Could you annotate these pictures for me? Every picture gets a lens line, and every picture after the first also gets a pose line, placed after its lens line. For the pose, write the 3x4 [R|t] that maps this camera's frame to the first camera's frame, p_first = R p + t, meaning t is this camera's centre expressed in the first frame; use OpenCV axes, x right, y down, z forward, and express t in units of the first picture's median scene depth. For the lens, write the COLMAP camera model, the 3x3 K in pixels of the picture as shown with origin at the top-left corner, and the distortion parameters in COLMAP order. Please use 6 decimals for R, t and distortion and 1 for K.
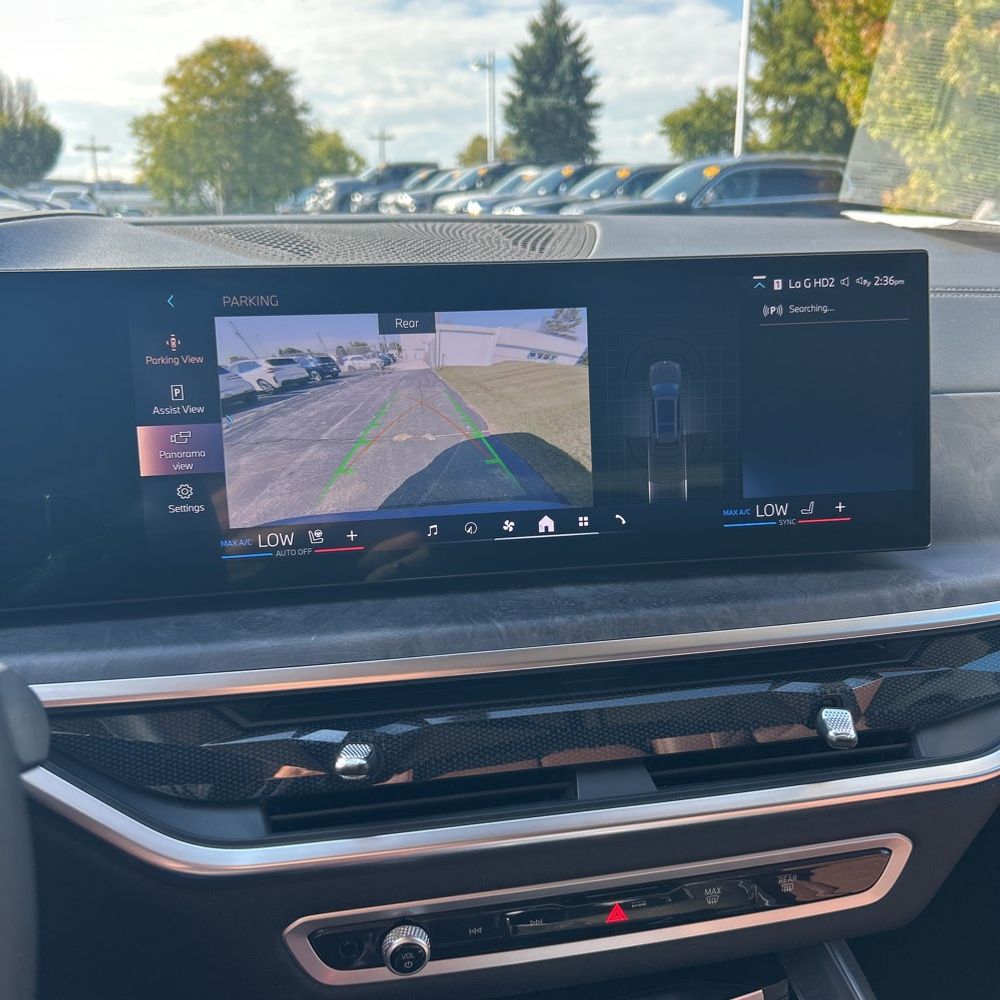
lens RADIAL K [[1015.7, 0, 505.8], [0, 1015.7, 493.6], [0, 0, 1]] dist [0.018472, 0.000000]
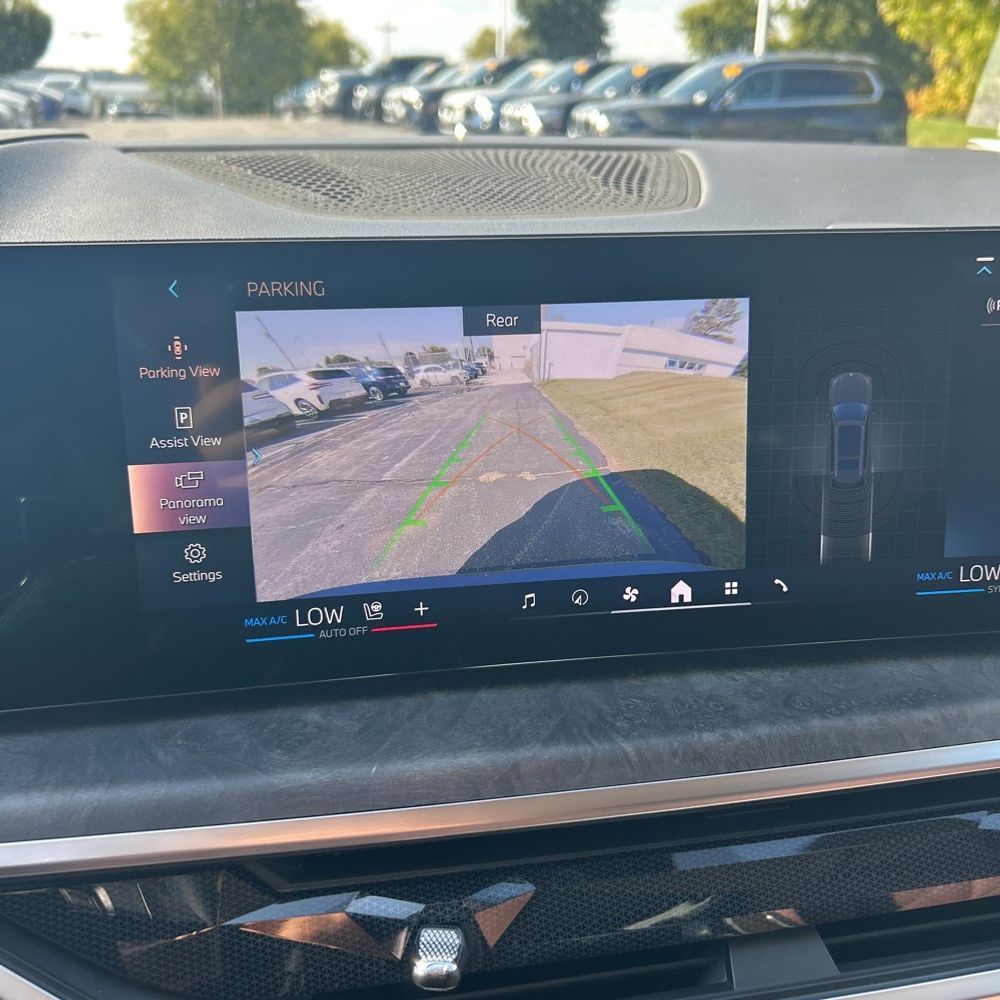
lens RADIAL K [[1015.7, 0, 499.1], [0, 1015.7, 486.5], [0, 0, 1]] dist [0.018472, 0.000000]
pose [[0.999831, 0.017631, -0.005263, -0.056331], [-0.017120, 0.996234, 0.084995, -0.066867], [0.006742, -0.084890, 0.996367, 0.166378]]
